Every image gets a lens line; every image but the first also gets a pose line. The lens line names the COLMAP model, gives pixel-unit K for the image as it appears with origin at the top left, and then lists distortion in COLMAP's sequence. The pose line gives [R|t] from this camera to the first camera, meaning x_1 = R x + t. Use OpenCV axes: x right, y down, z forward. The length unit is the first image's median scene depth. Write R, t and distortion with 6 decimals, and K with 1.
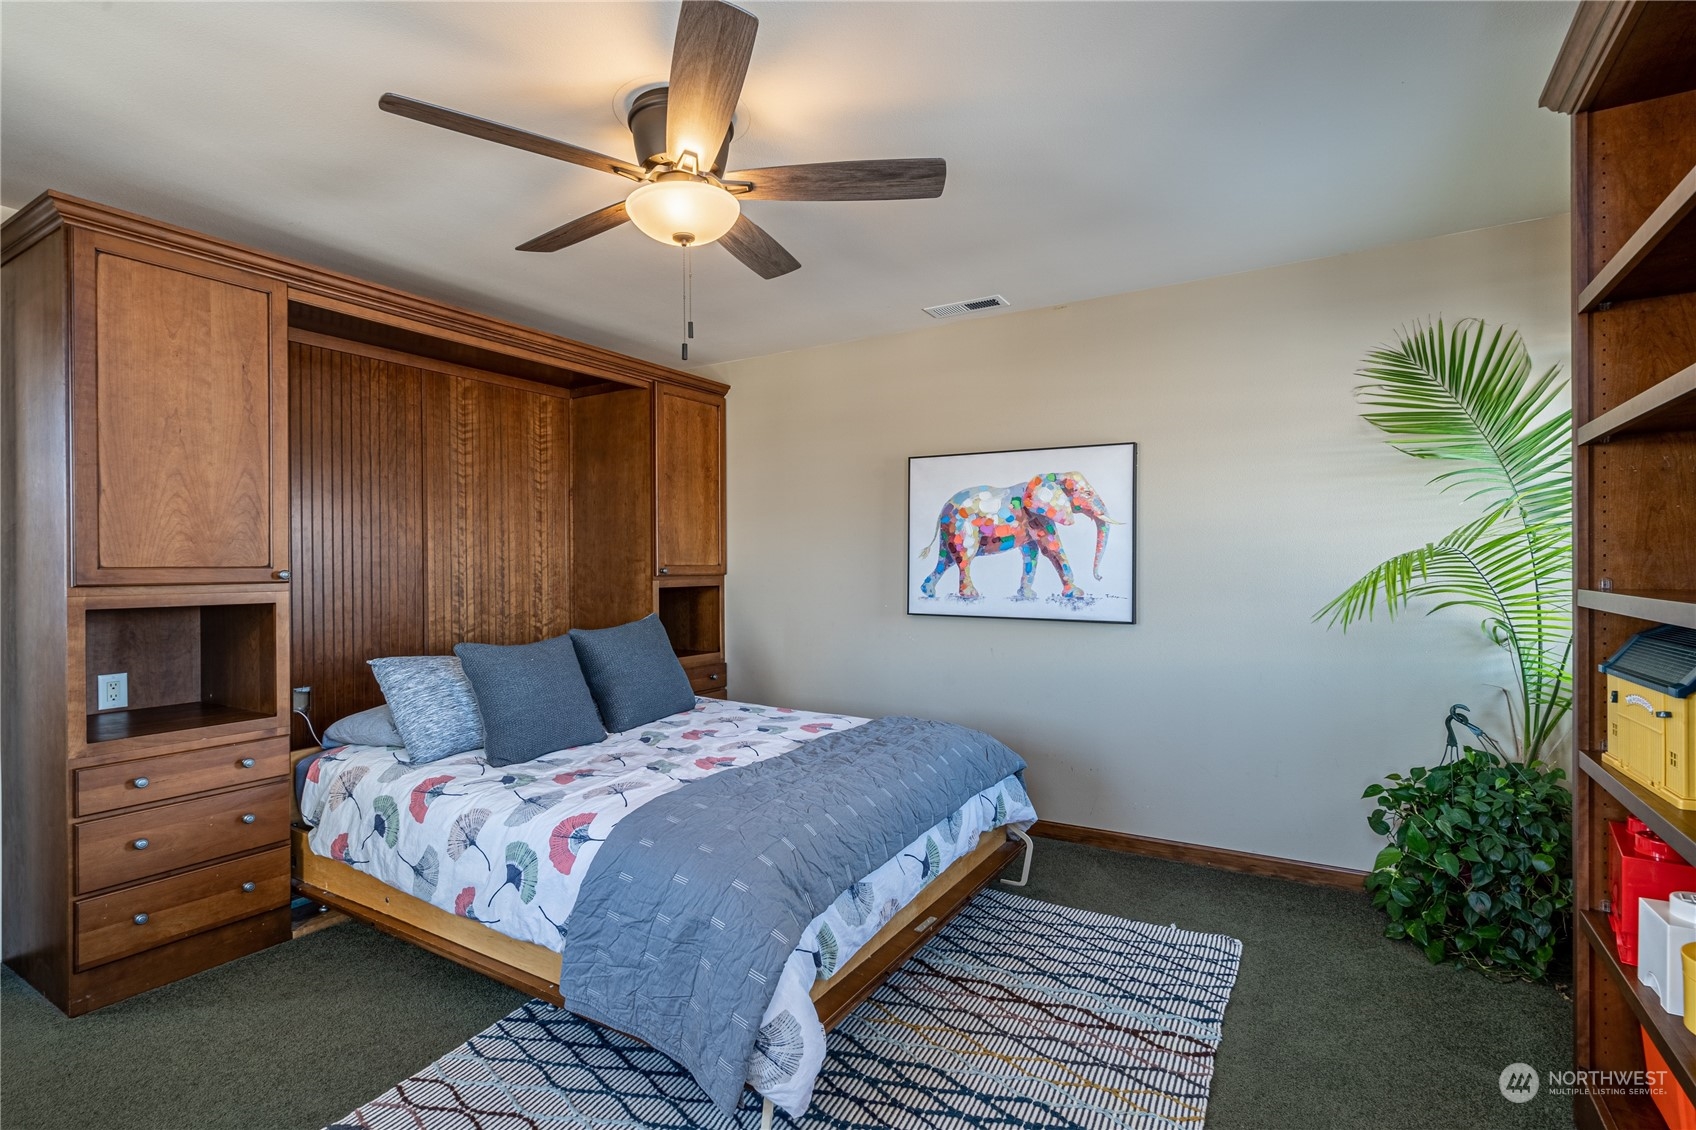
lens RADIAL K [[780.6, 0, 844.0], [0, 780.6, 575.8], [0, 0, 1]] dist [-0.001253, 0.001357]
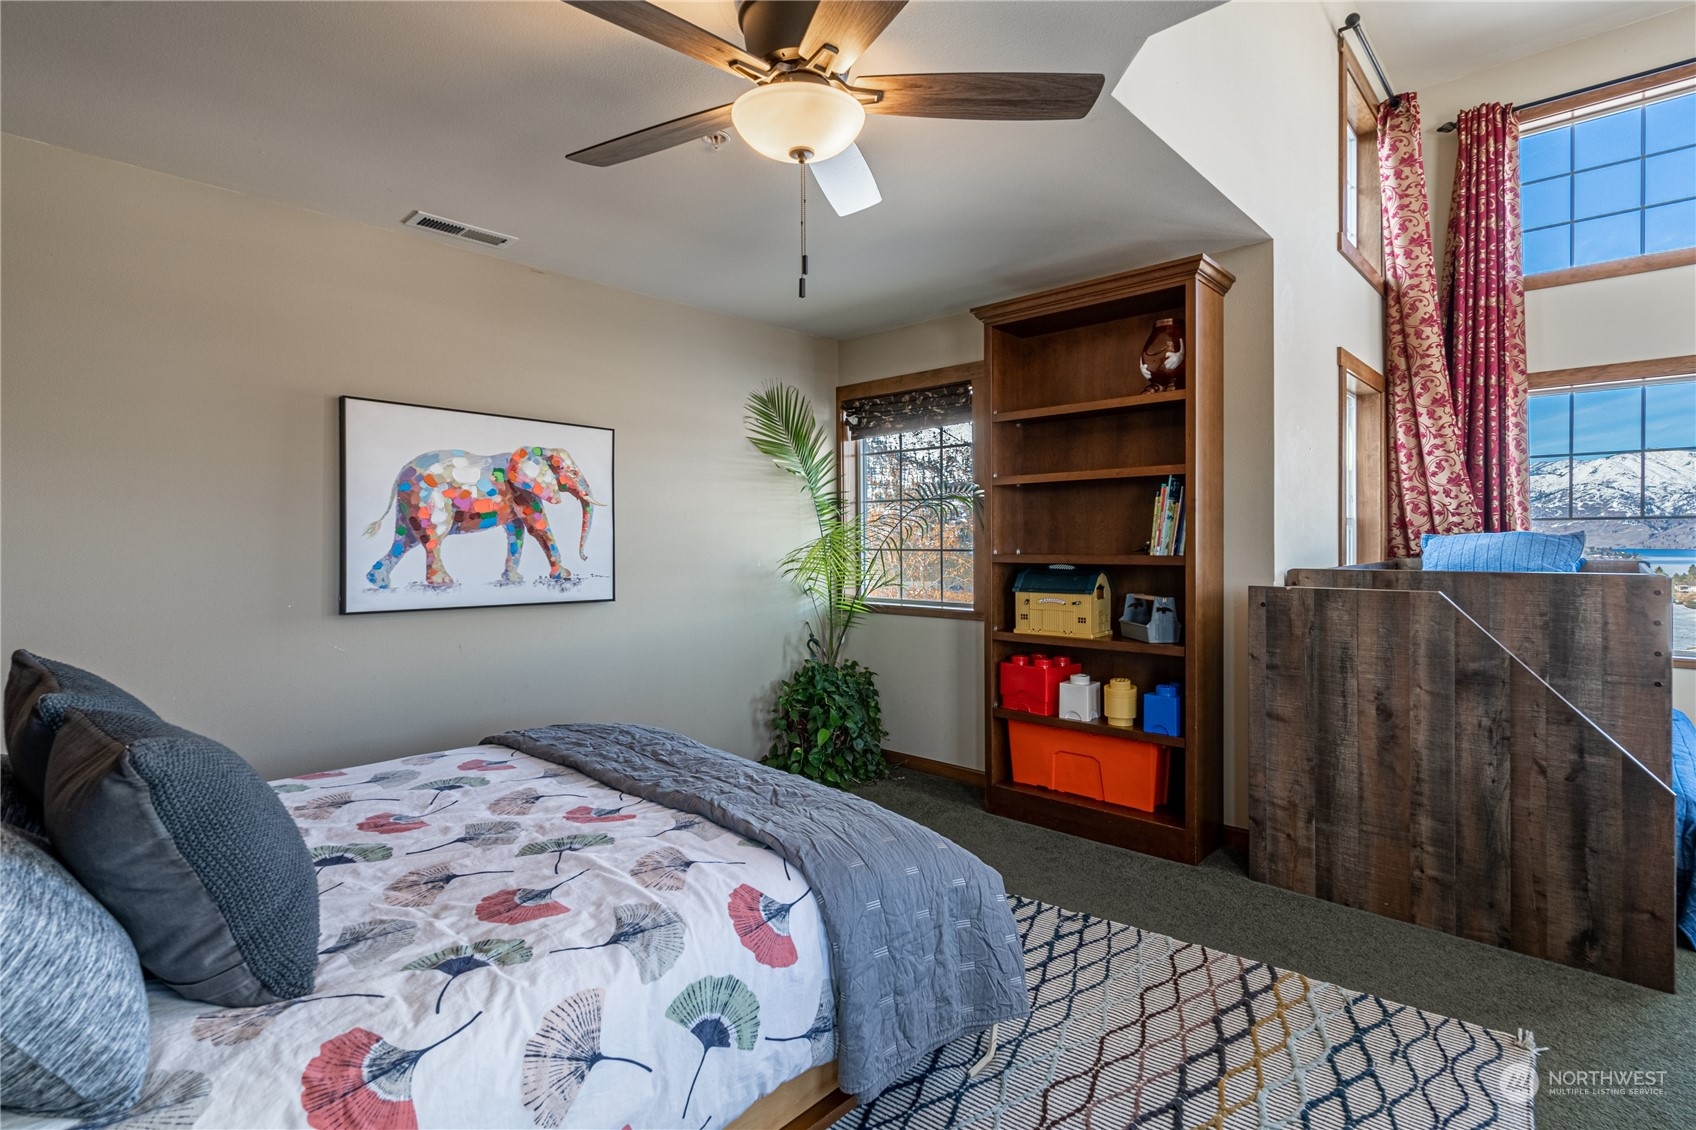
lens RADIAL K [[792.9, 0, 849.8], [0, 792.9, 560.4], [0, 0, 1]] dist [-0.000467, 0.000152]
pose [[0.226751, -0.017506, 0.973795, -0.574446], [0.020025, 0.999711, 0.013309, -0.000829], [-0.973747, 0.016482, 0.227036, 0.421572]]
